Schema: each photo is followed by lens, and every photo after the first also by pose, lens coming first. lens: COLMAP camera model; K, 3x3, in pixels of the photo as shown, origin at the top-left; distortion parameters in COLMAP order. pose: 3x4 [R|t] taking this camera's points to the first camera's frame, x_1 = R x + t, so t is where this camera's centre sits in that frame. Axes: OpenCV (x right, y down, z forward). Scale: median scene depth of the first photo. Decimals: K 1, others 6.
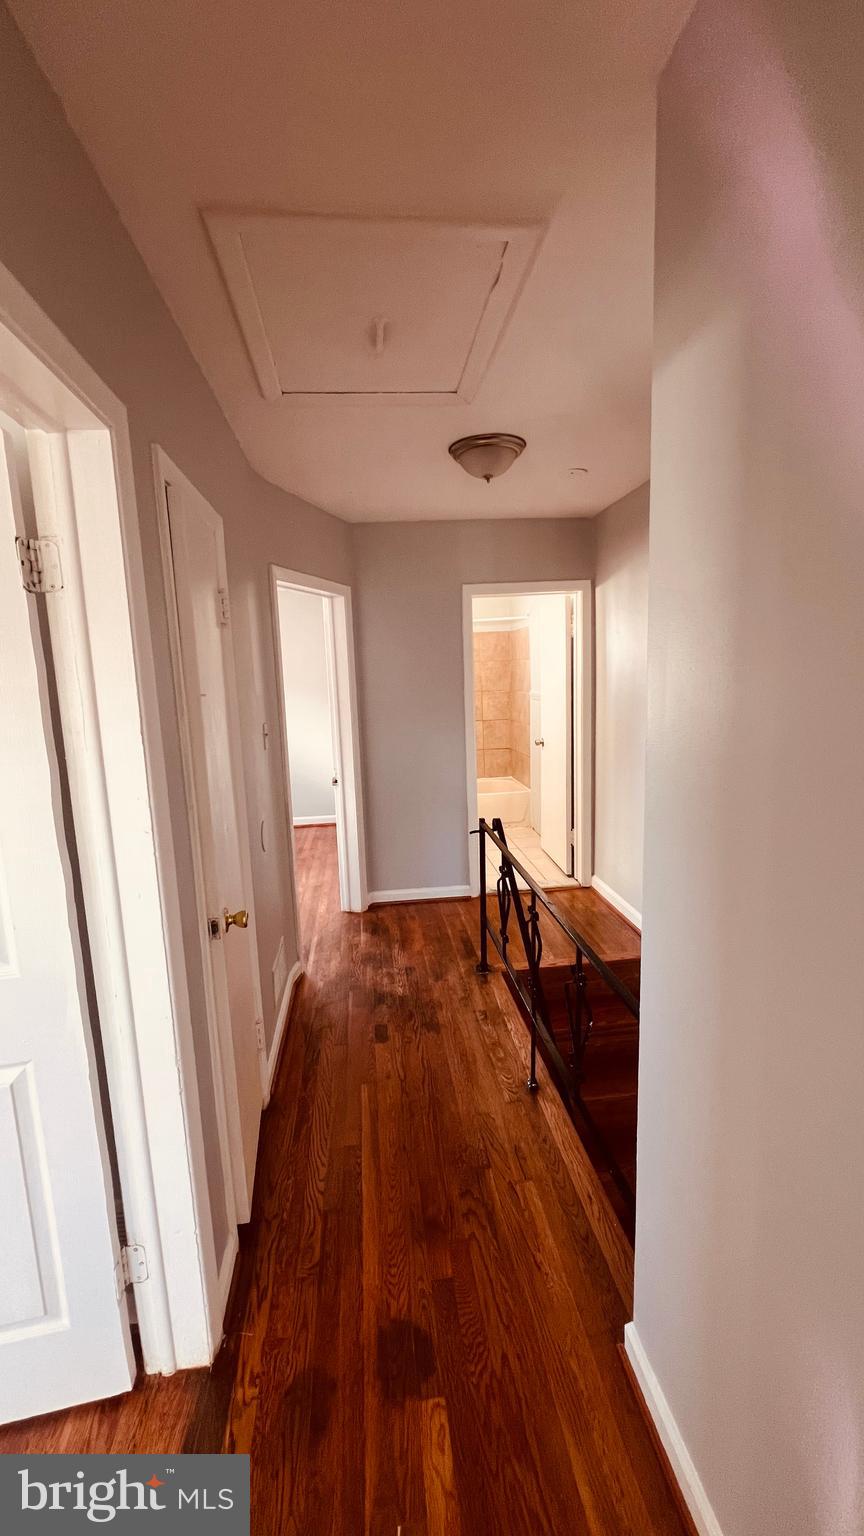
lens RADIAL K [[616.8, 0, 431.1], [0, 616.8, 768.0], [0, 0, 1]] dist [-0.001229, 0.000539]
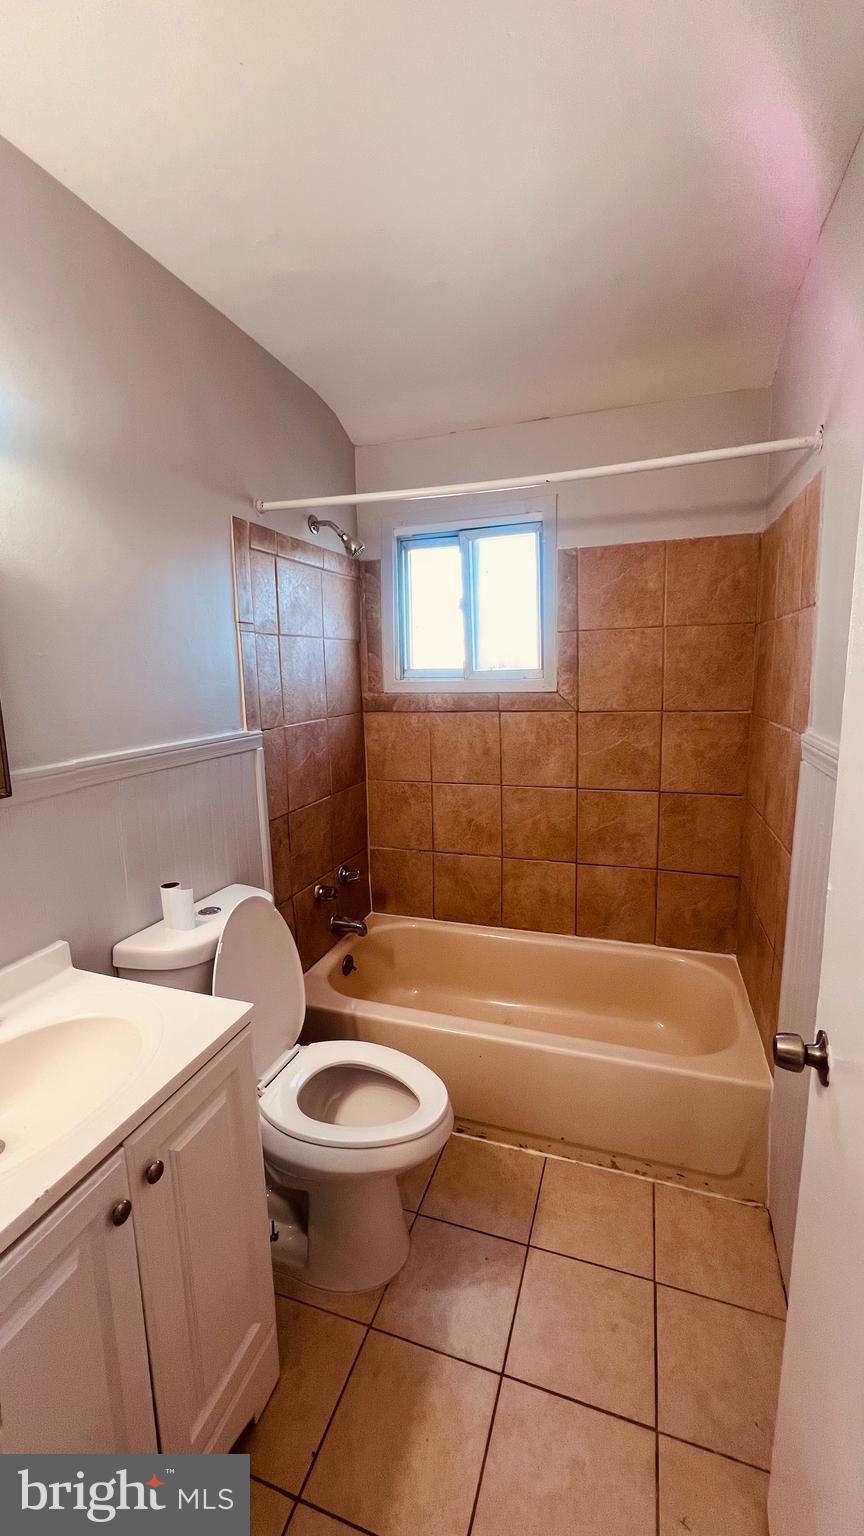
lens RADIAL K [[616.8, 0, 429.2], [0, 616.8, 764.6], [0, 0, 1]] dist [-0.001229, 0.000539]
pose [[0.901843, 0.087031, -0.423208, 0.154299], [-0.079861, 0.996202, 0.034685, -0.127626], [0.424620, 0.002517, 0.905368, 0.832404]]
